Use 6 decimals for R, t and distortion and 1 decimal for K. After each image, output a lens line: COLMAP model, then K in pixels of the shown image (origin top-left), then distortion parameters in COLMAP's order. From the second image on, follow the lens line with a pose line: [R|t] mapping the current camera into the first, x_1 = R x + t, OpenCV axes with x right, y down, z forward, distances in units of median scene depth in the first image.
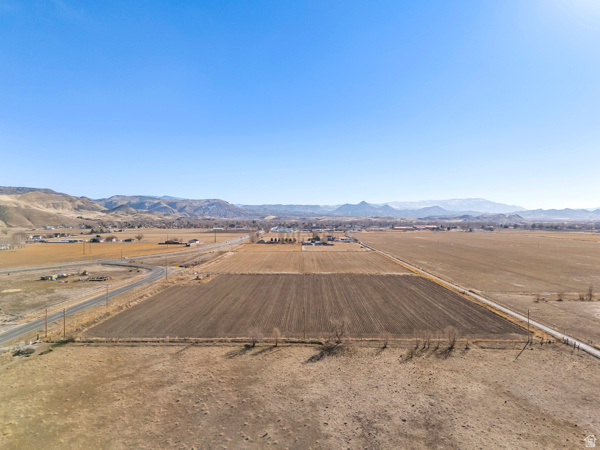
lens RADIAL K [[439.6, 0, 297.1], [0, 439.6, 224.4], [0, 0, 1]] dist [0.063459, -0.039236]
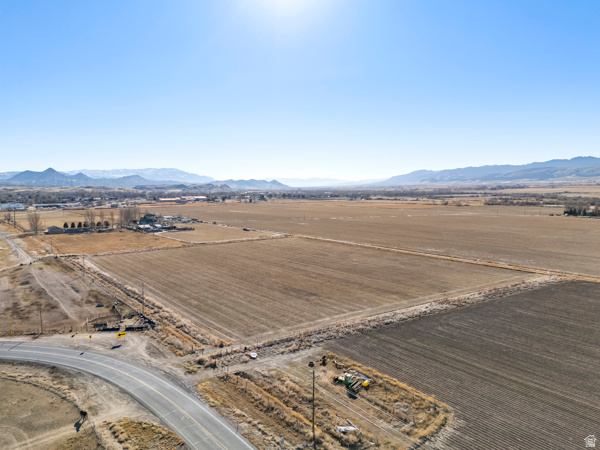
lens RADIAL K [[439.6, 0, 300.7], [0, 439.6, 223.9], [0, 0, 1]] dist [0.063459, -0.039236]
pose [[0.783258, -0.055759, 0.619191, -0.041811], [0.013993, 0.997299, 0.072106, -0.001305], [-0.621539, -0.047813, 0.781922, 0.073045]]
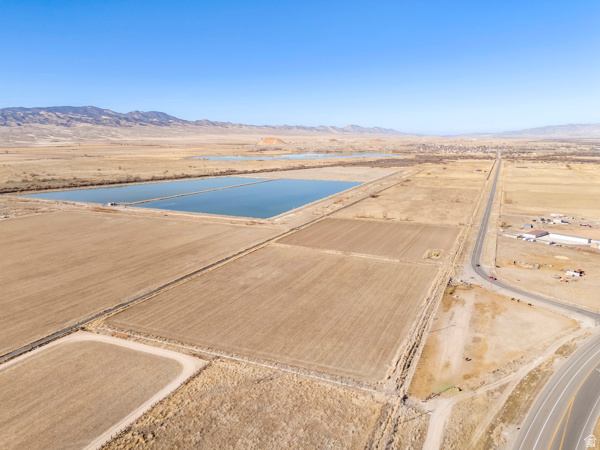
lens RADIAL K [[439.6, 0, 303.3], [0, 439.6, 225.3], [0, 0, 1]] dist [0.063459, -0.039236]
pose [[-0.919155, -0.070351, 0.387562, -0.034382], [0.013162, 0.977886, 0.208724, -0.022607], [-0.393675, 0.196951, -0.897903, 0.218207]]
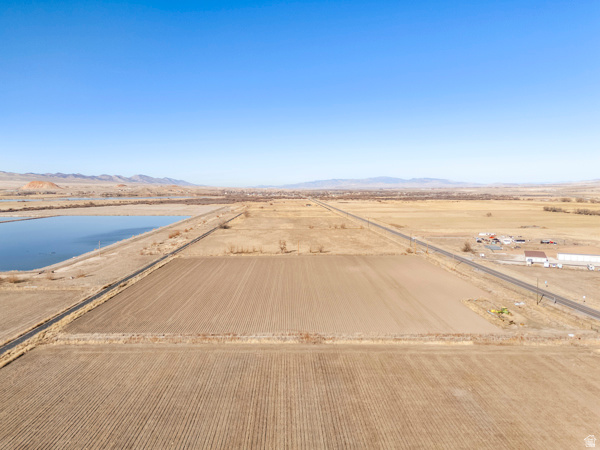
lens RADIAL K [[439.6, 0, 301.9], [0, 439.6, 221.1], [0, 0, 1]] dist [0.063459, -0.039236]
pose [[-0.998581, 0.009042, -0.052489, 0.005261], [0.004286, 0.995930, 0.090033, -0.003729], [0.053090, 0.089680, -0.994555, 0.144193]]
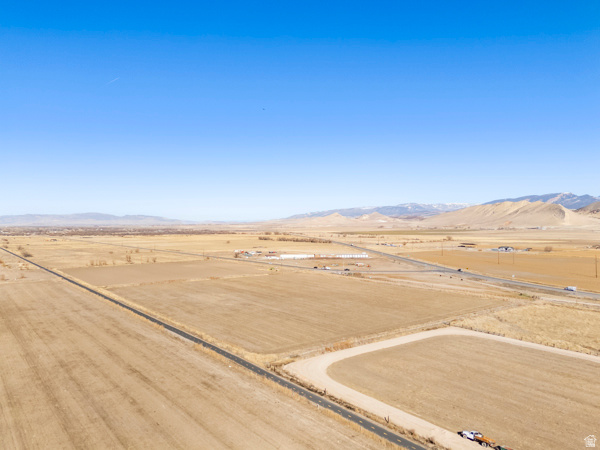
lens RADIAL K [[439.6, 0, 298.8], [0, 439.6, 223.6], [0, 0, 1]] dist [0.063459, -0.039236]
pose [[-0.783424, 0.003420, -0.621479, 0.053816], [-0.004933, 0.999919, 0.011721, -0.003426], [0.621468, 0.012248, -0.783344, 0.201496]]
